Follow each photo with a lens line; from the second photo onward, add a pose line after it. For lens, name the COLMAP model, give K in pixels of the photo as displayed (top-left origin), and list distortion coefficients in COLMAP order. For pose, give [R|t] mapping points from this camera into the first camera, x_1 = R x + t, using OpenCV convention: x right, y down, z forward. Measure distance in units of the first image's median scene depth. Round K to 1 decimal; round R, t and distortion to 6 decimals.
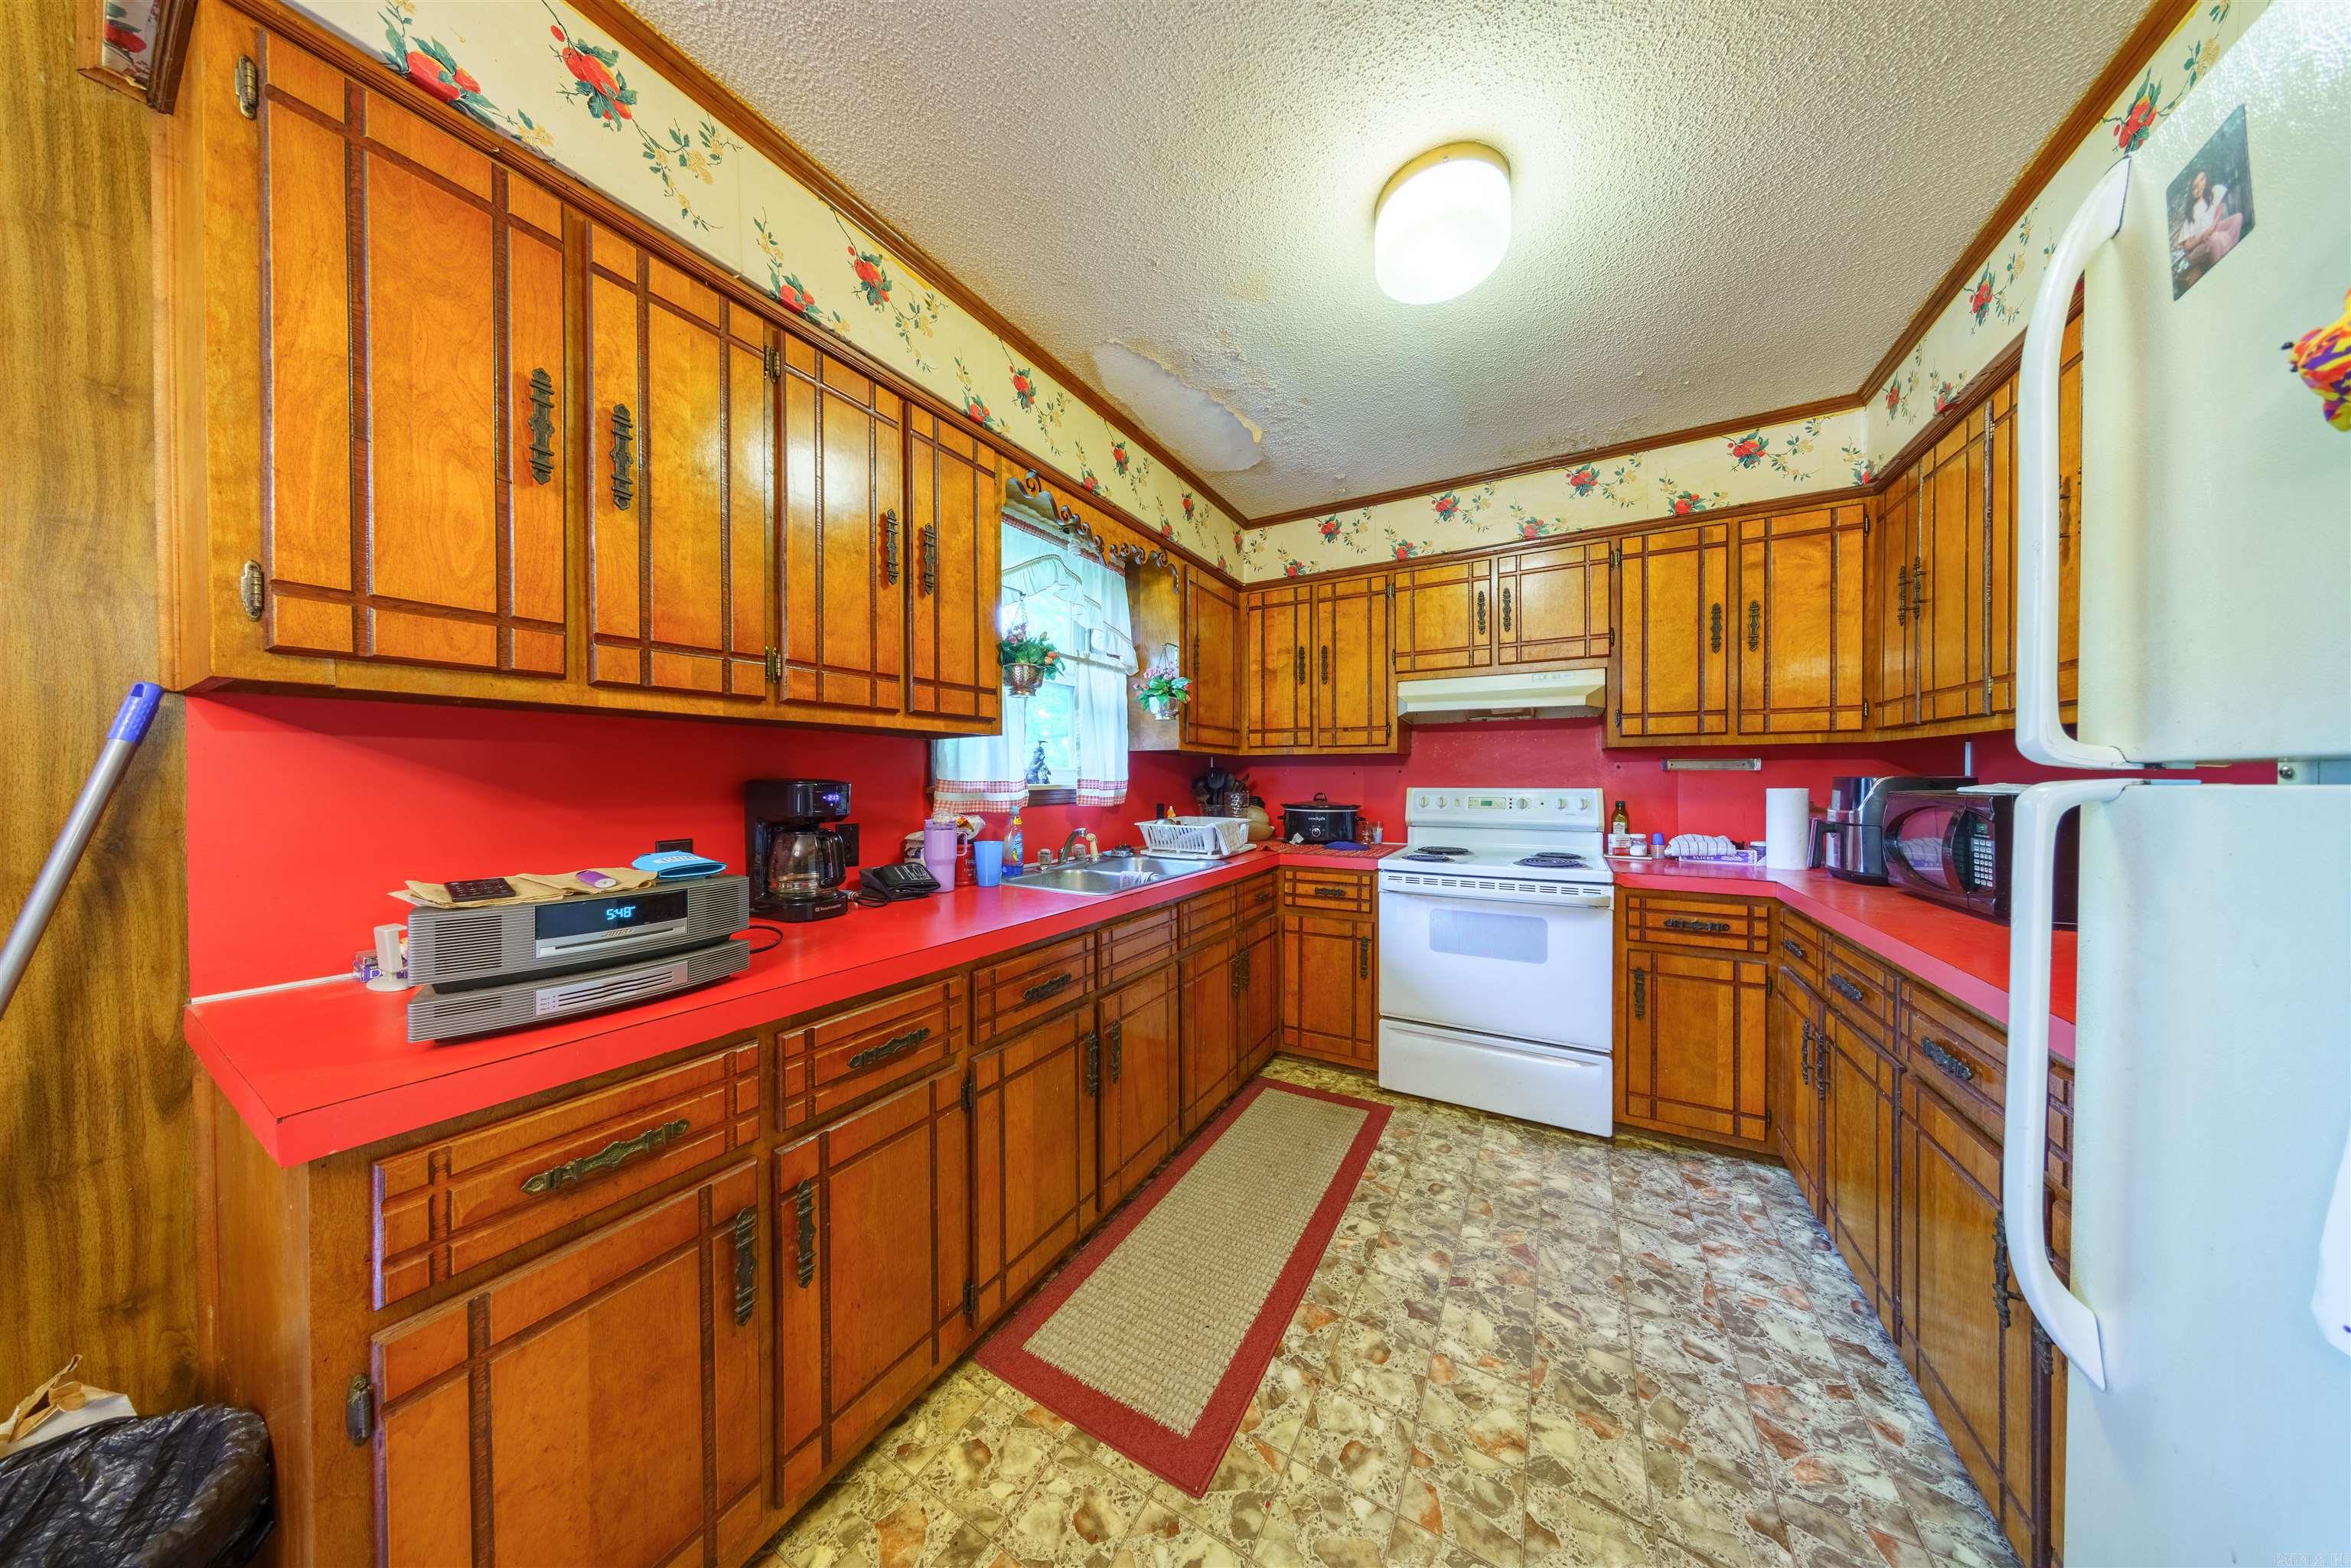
lens RADIAL K [[680.3, 0, 1165.0], [0, 680.3, 783.3], [0, 0, 1]] dist [-0.015162, 0.004573]
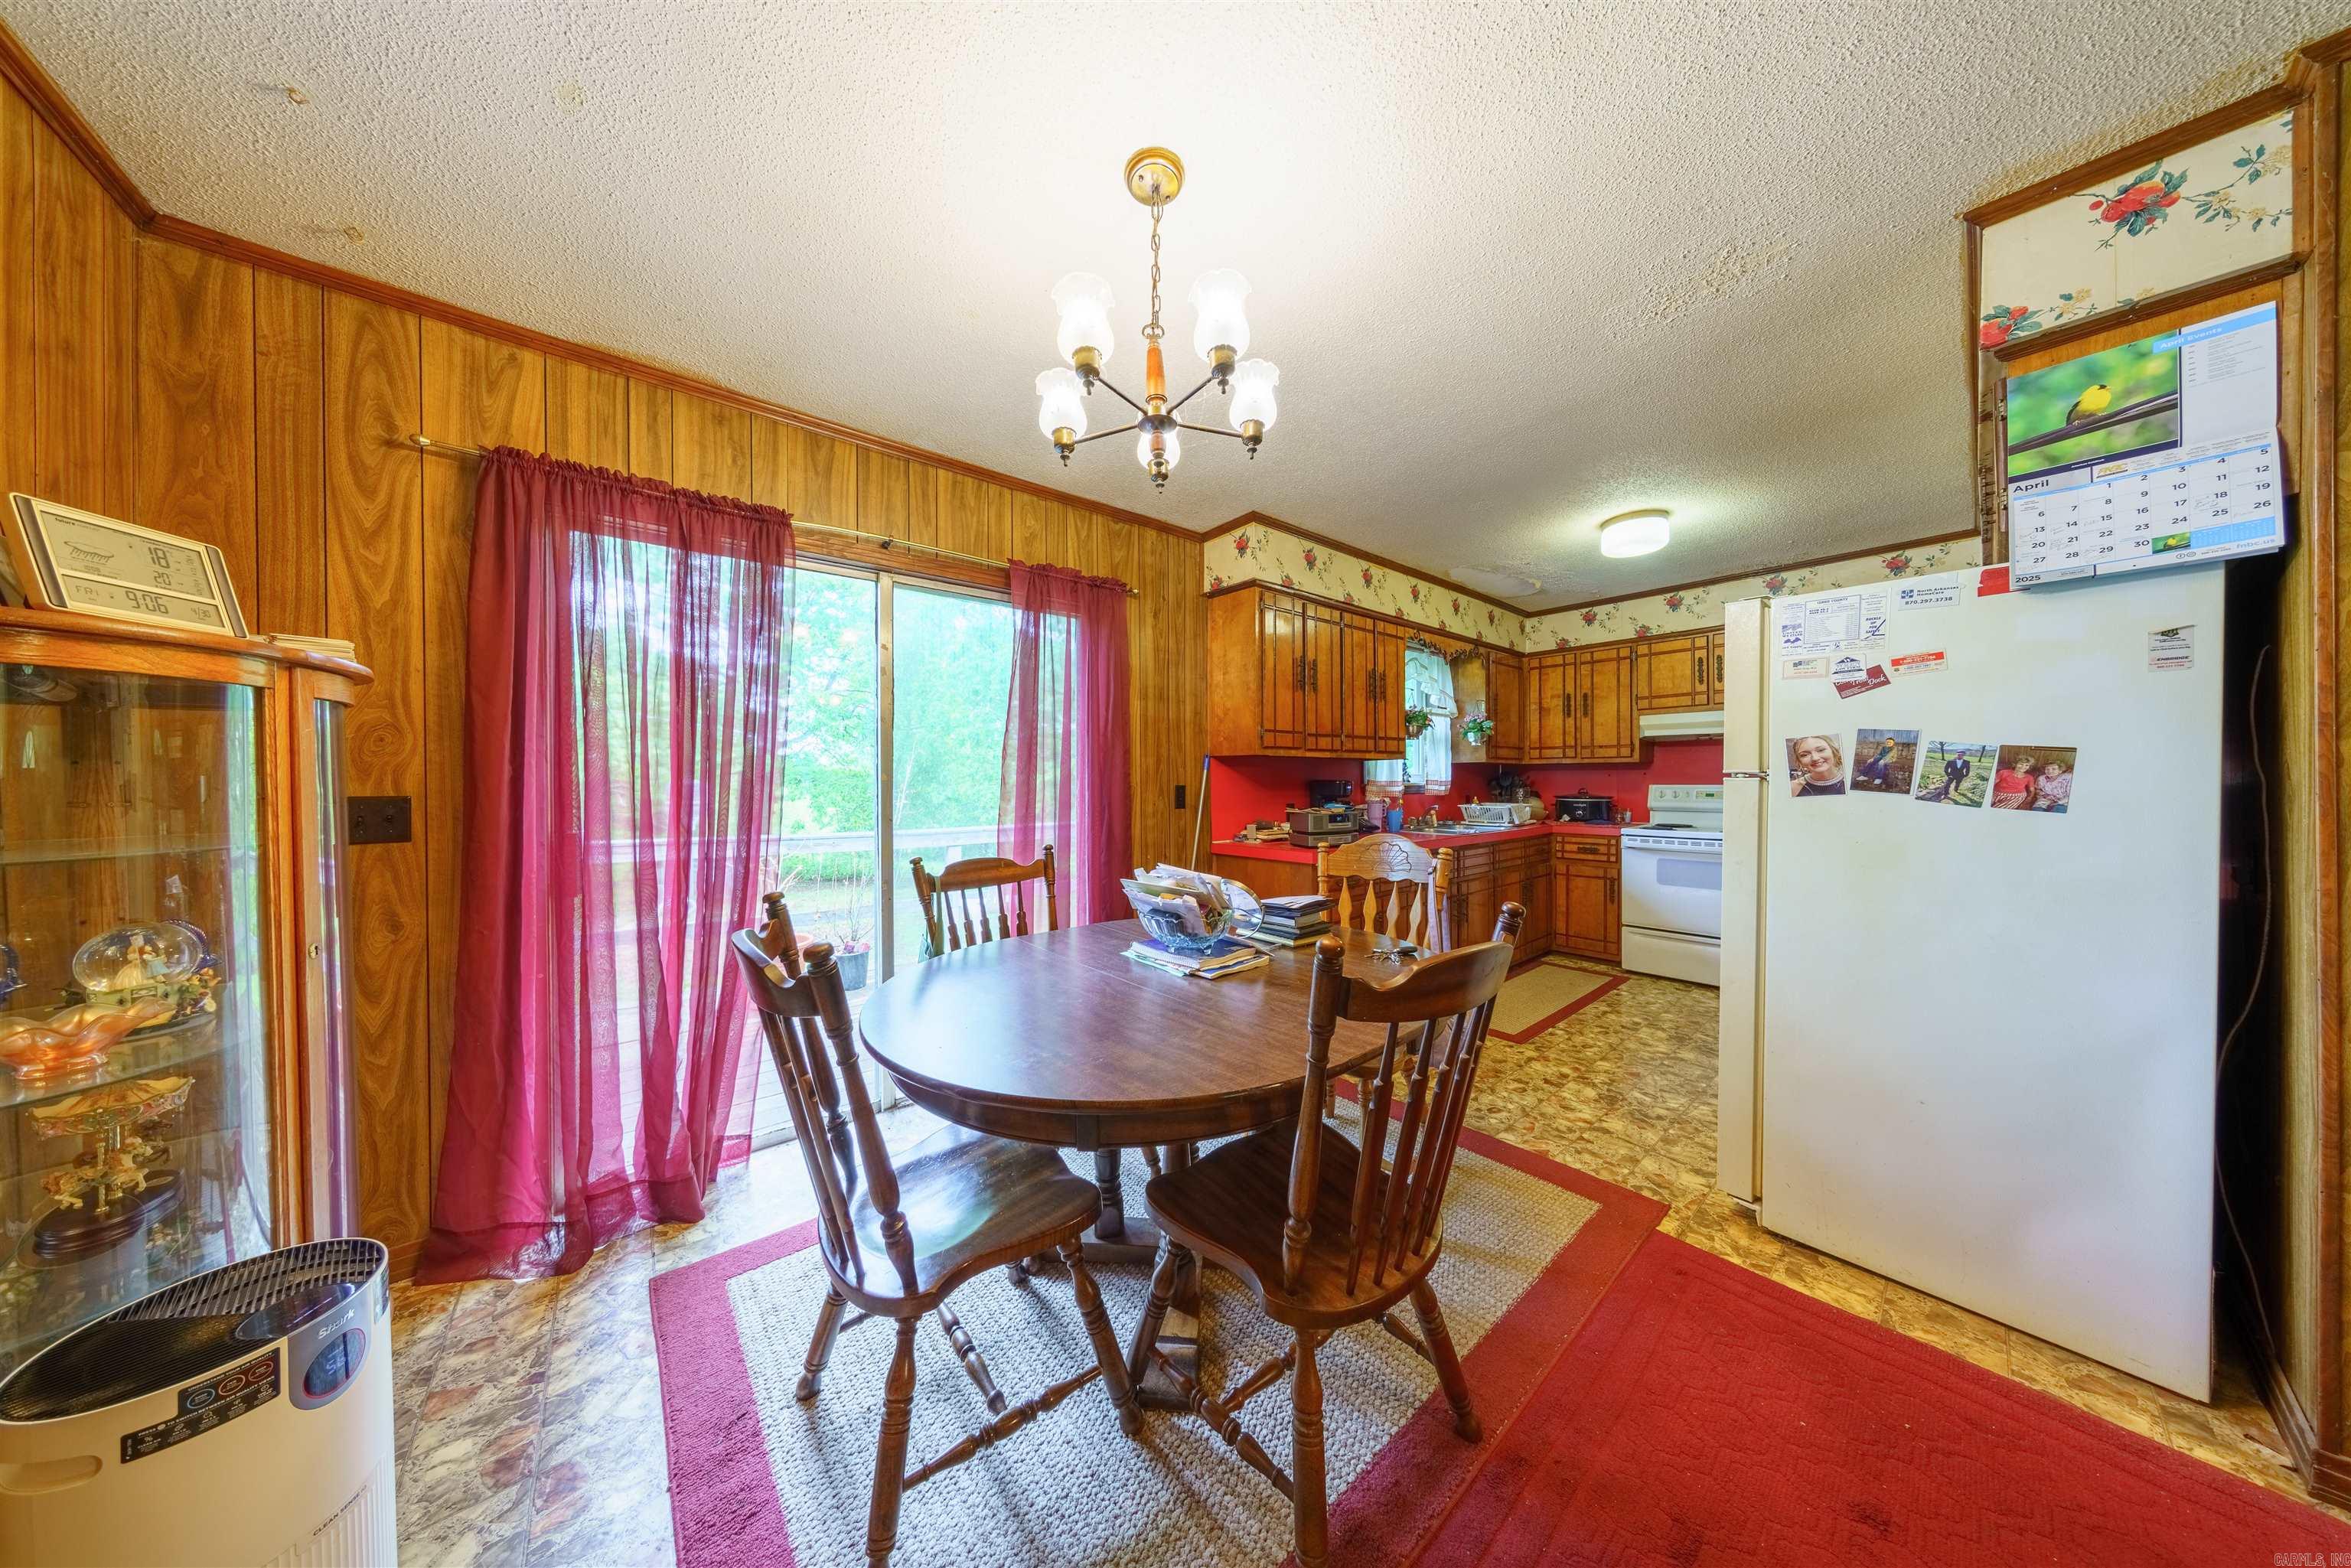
lens RADIAL K [[680.3, 0, 1165.0], [0, 680.3, 783.3], [0, 0, 1]] dist [-0.015162, 0.004573]
pose [[0.939698, -0.001116, -0.342004, -0.149590], [0.000787, 0.999999, -0.001100, 0.004433], [0.342005, 0.000764, 0.939698, -0.843653]]
